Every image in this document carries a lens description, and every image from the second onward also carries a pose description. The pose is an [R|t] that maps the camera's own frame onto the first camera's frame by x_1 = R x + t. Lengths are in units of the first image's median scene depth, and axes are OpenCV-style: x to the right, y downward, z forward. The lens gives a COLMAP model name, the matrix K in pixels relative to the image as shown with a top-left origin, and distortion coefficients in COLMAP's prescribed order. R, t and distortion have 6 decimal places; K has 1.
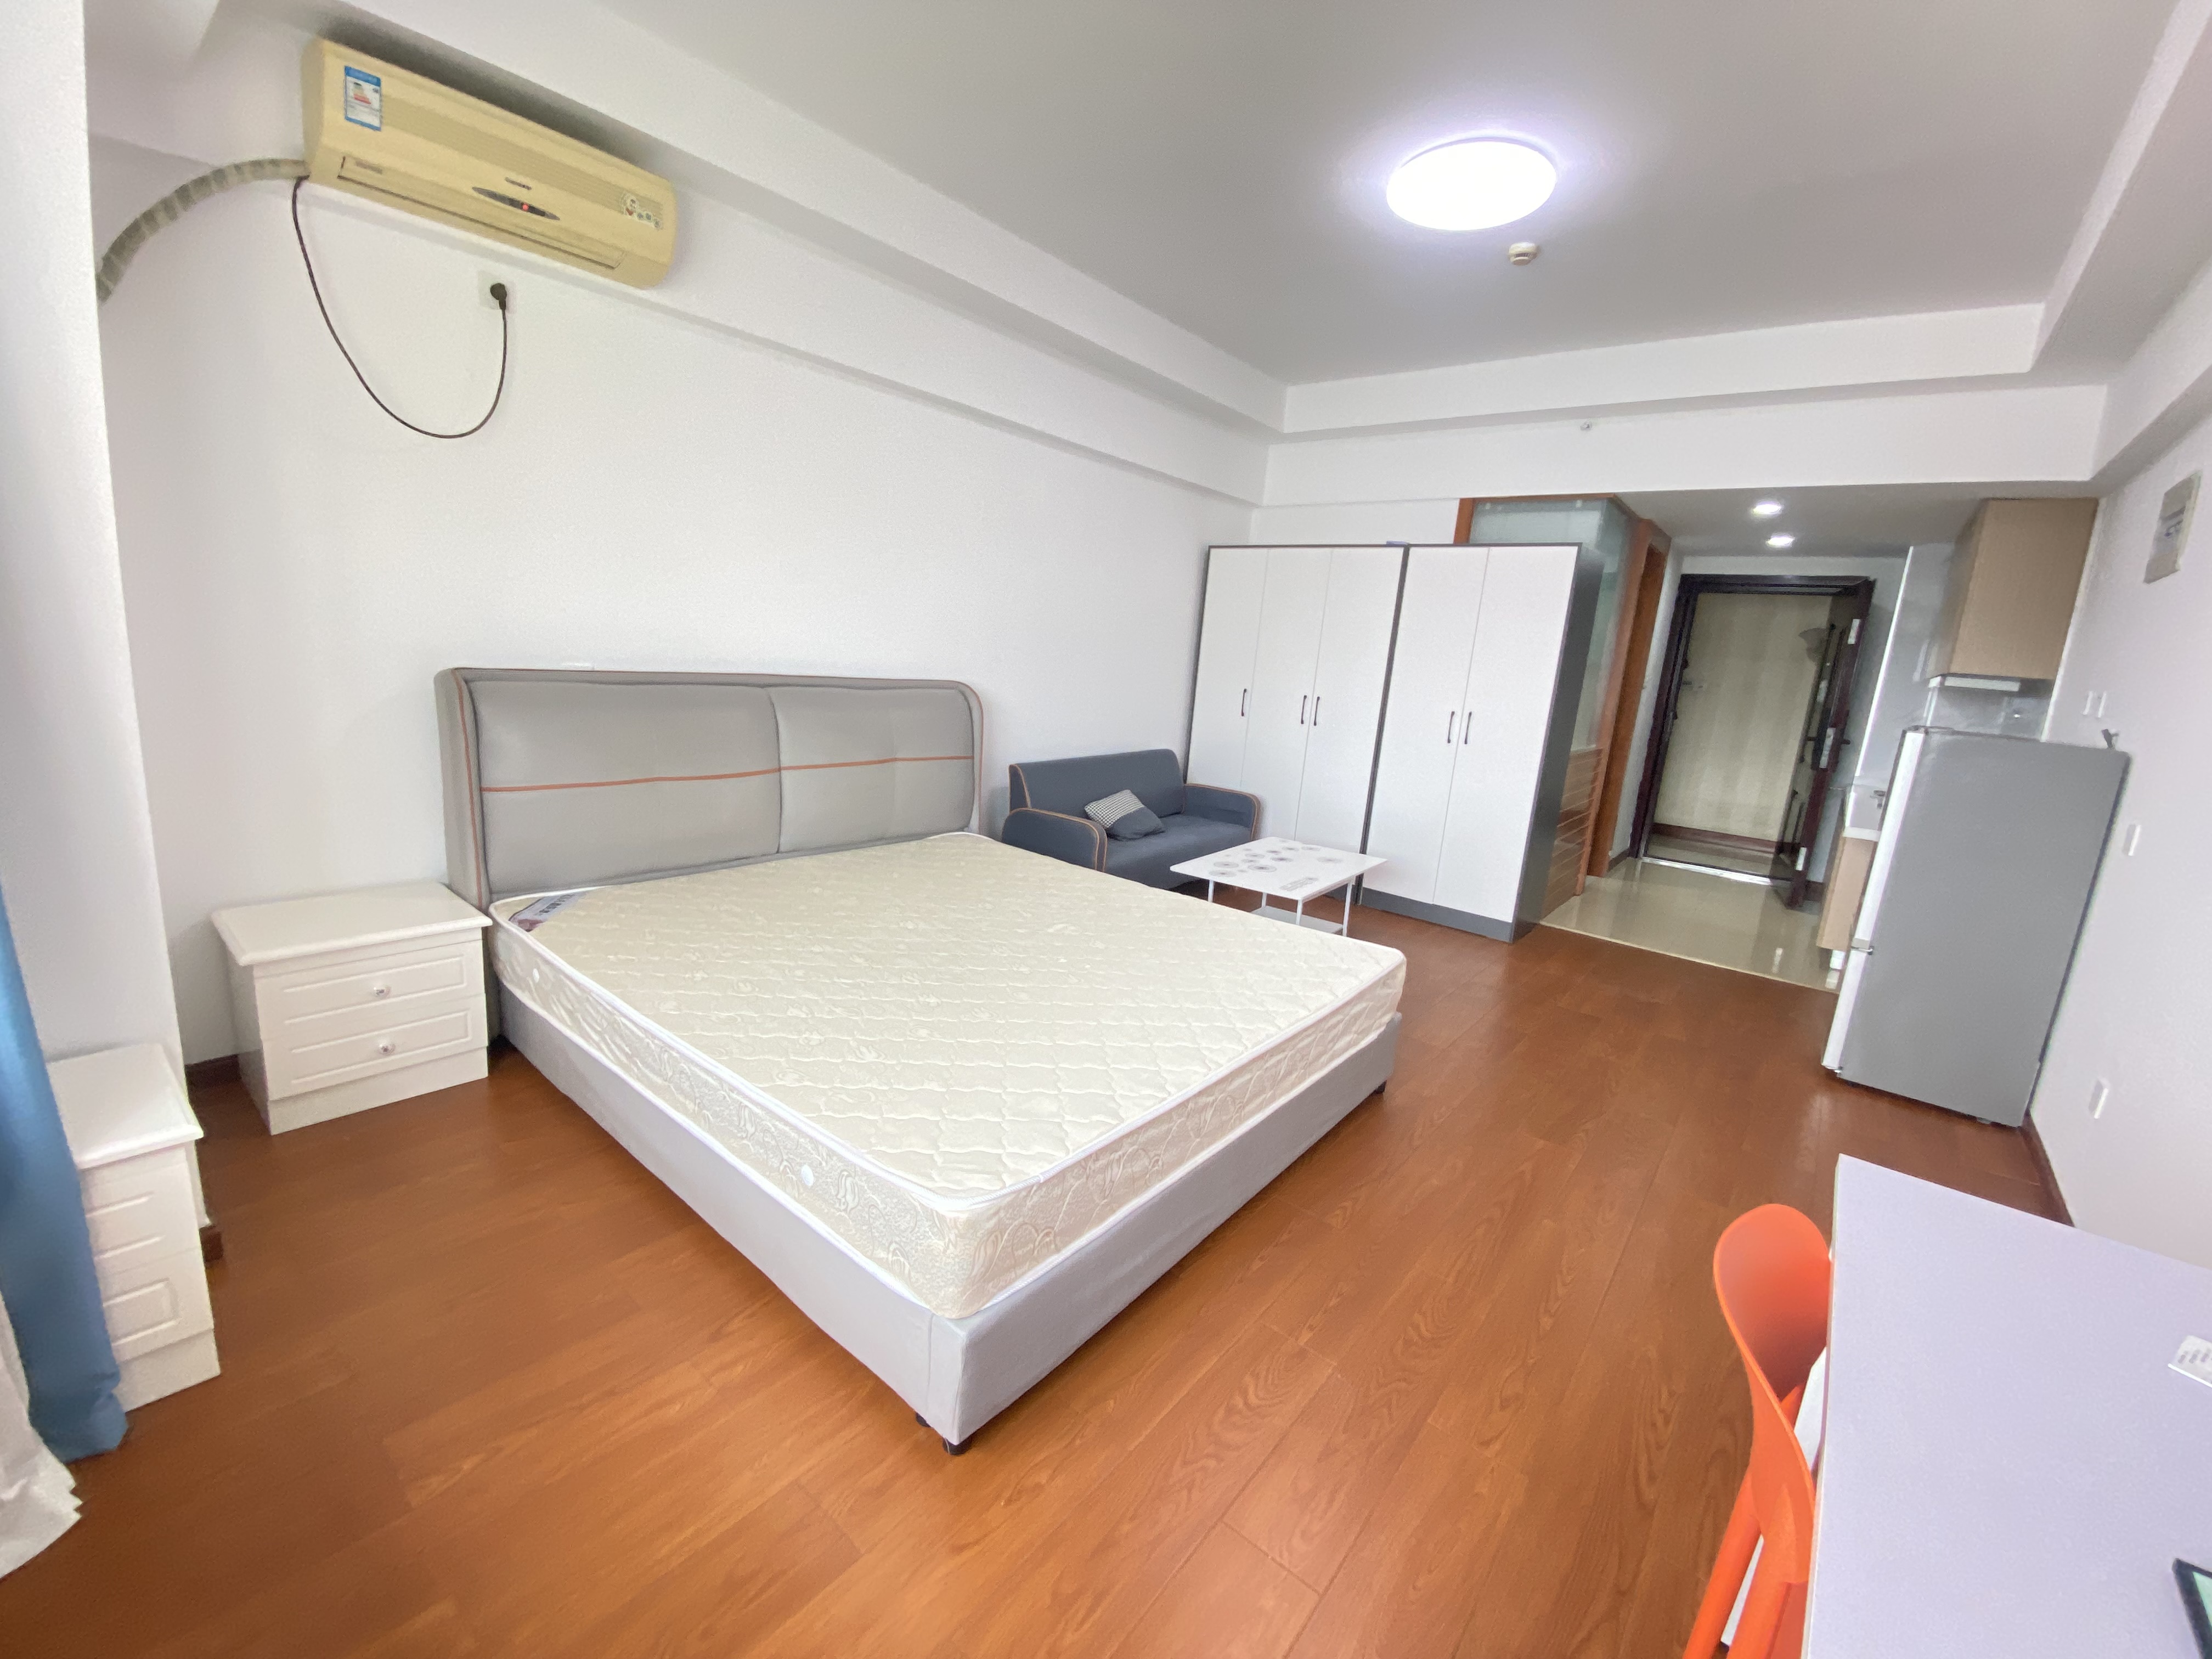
lens RADIAL K [[901.5, 0, 1101.6], [0, 901.5, 832.5], [0, 0, 1]] dist [0.008702, -0.014358]
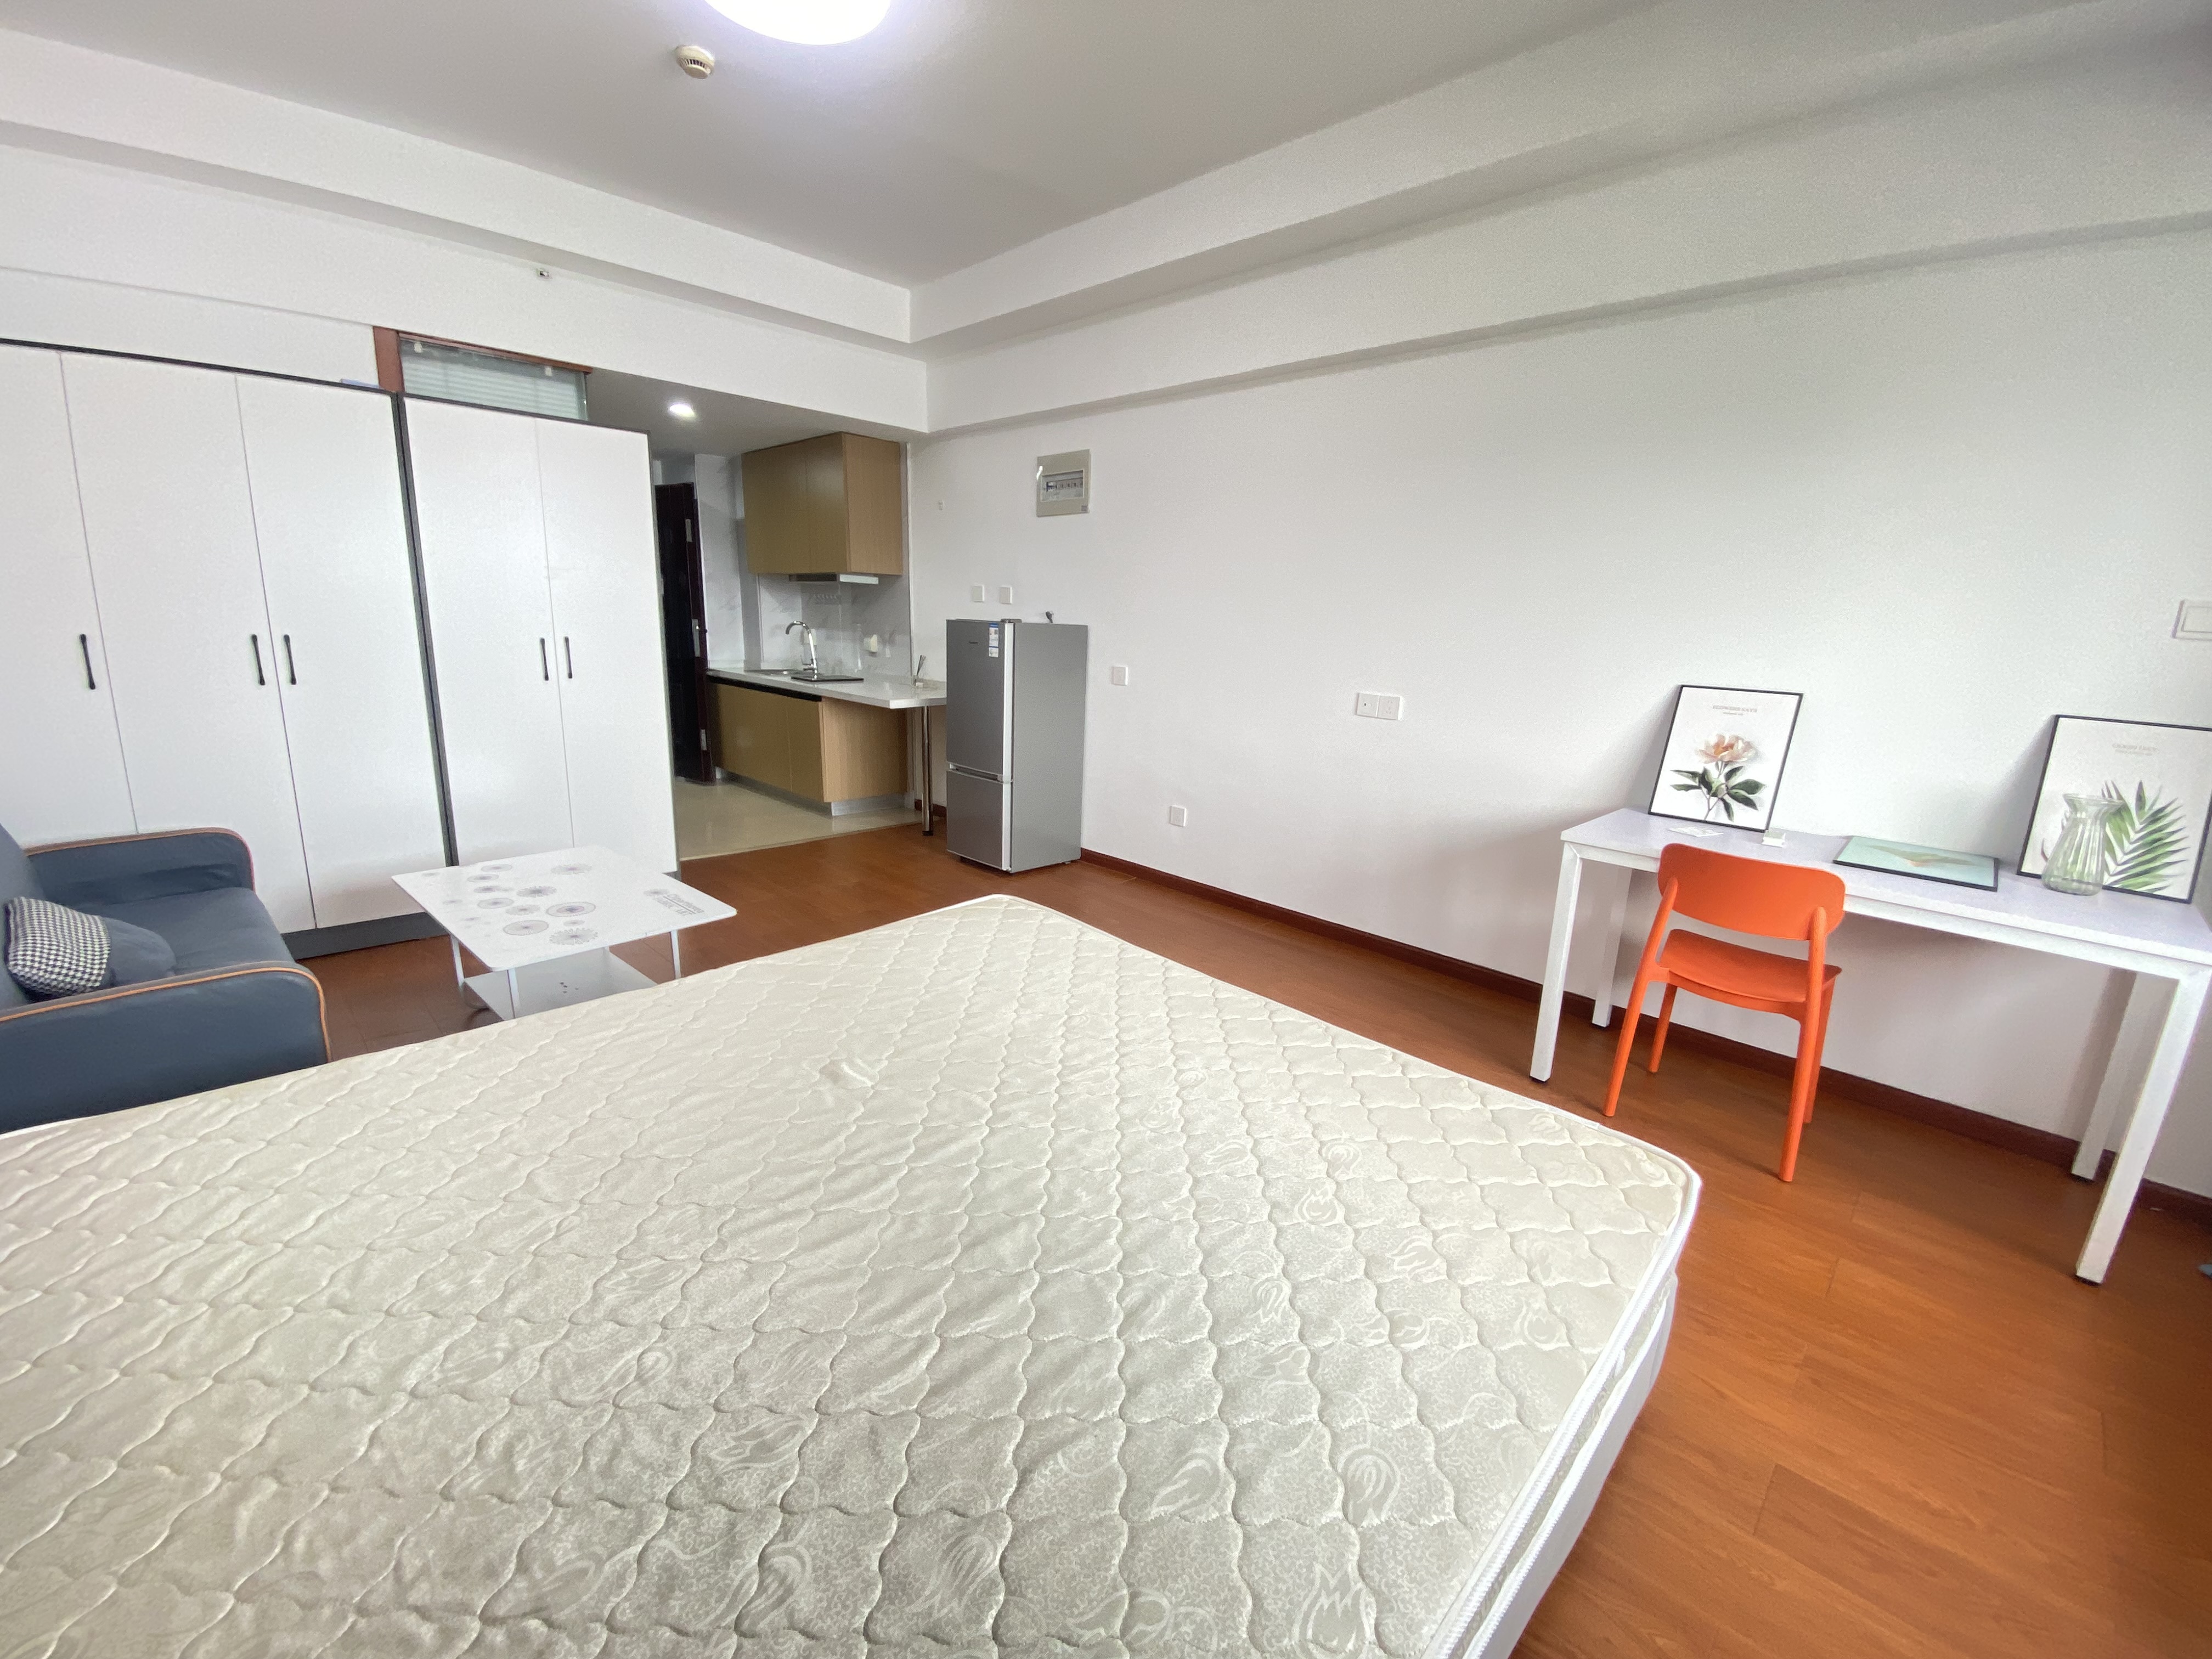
lens RADIAL K [[901.5, 0, 1112.8], [0, 901.5, 831.4], [0, 0, 1]] dist [0.008702, -0.014358]
pose [[0.096745, -0.298941, 0.949355, -0.526560], [0.175250, 0.944043, 0.279410, -0.170808], [-0.979759, 0.139343, 0.143720, 0.694944]]
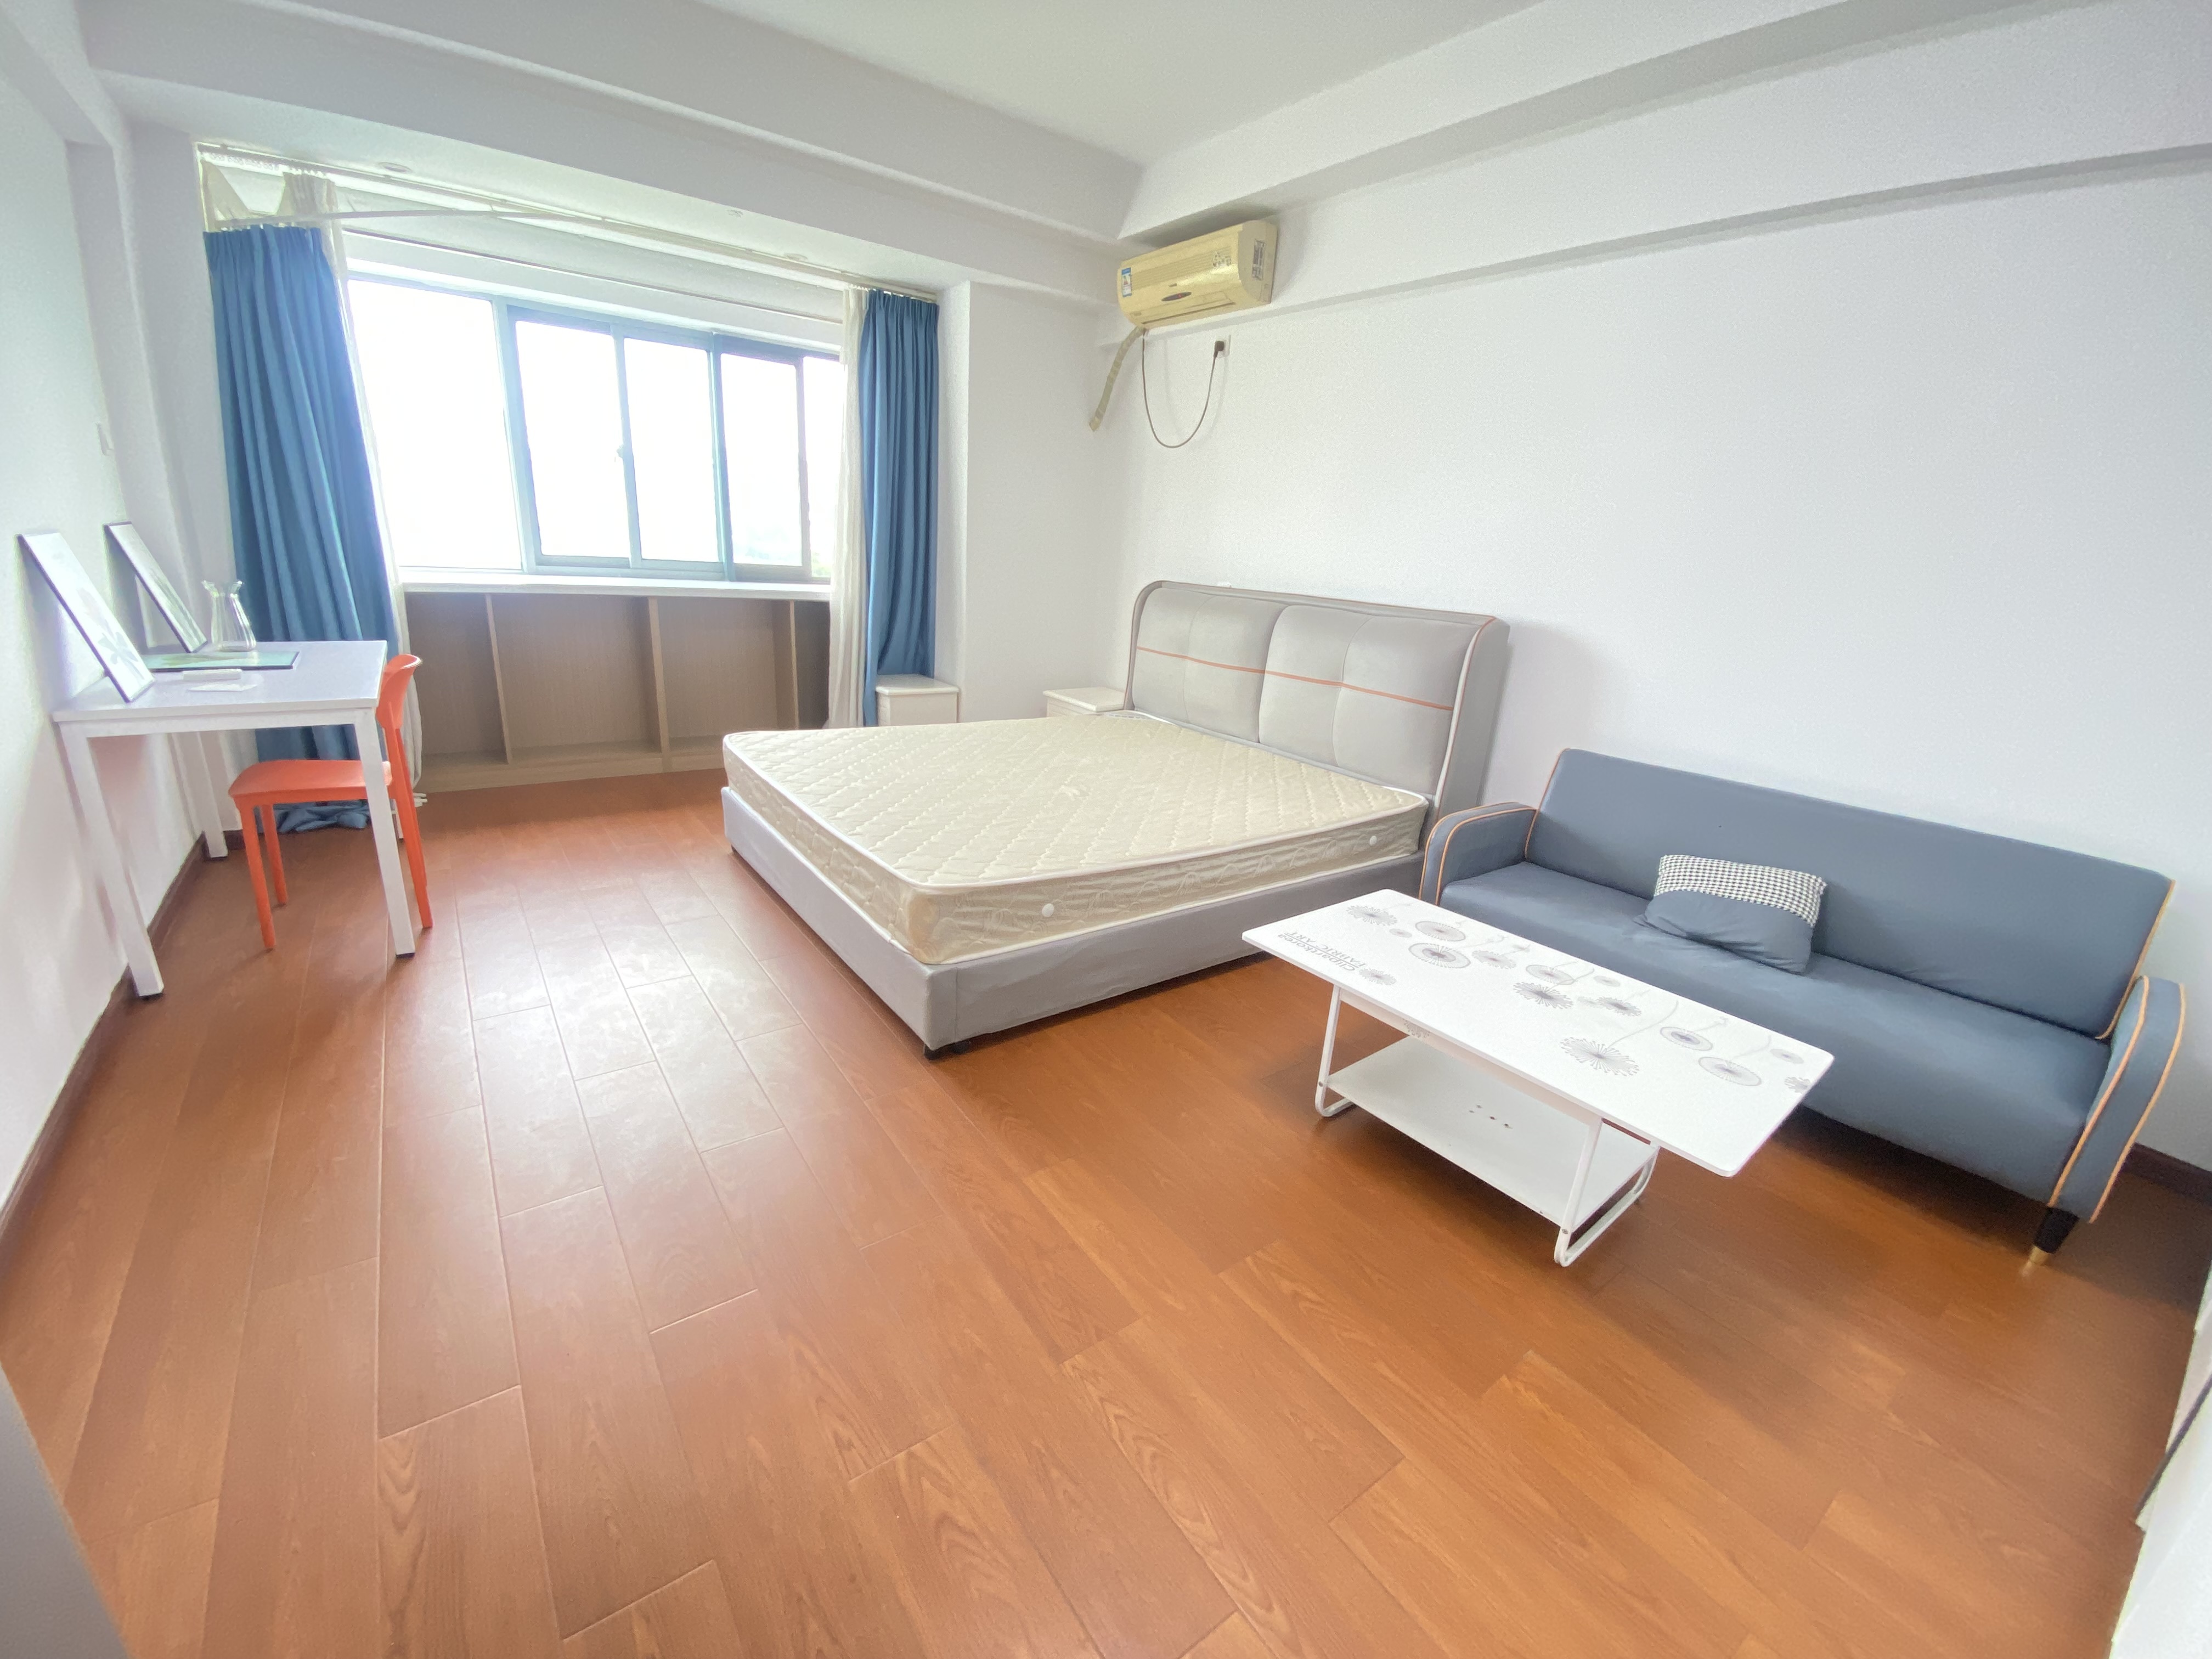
lens RADIAL K [[901.5, 0, 1107.5], [0, 901.5, 825.1], [0, 0, 1]] dist [0.008702, -0.014358]
pose [[-0.239955, 0.204438, -0.949014, 0.971853], [-0.279360, 0.921682, 0.269185, -0.160478], [0.929720, 0.329709, -0.164050, 1.192757]]
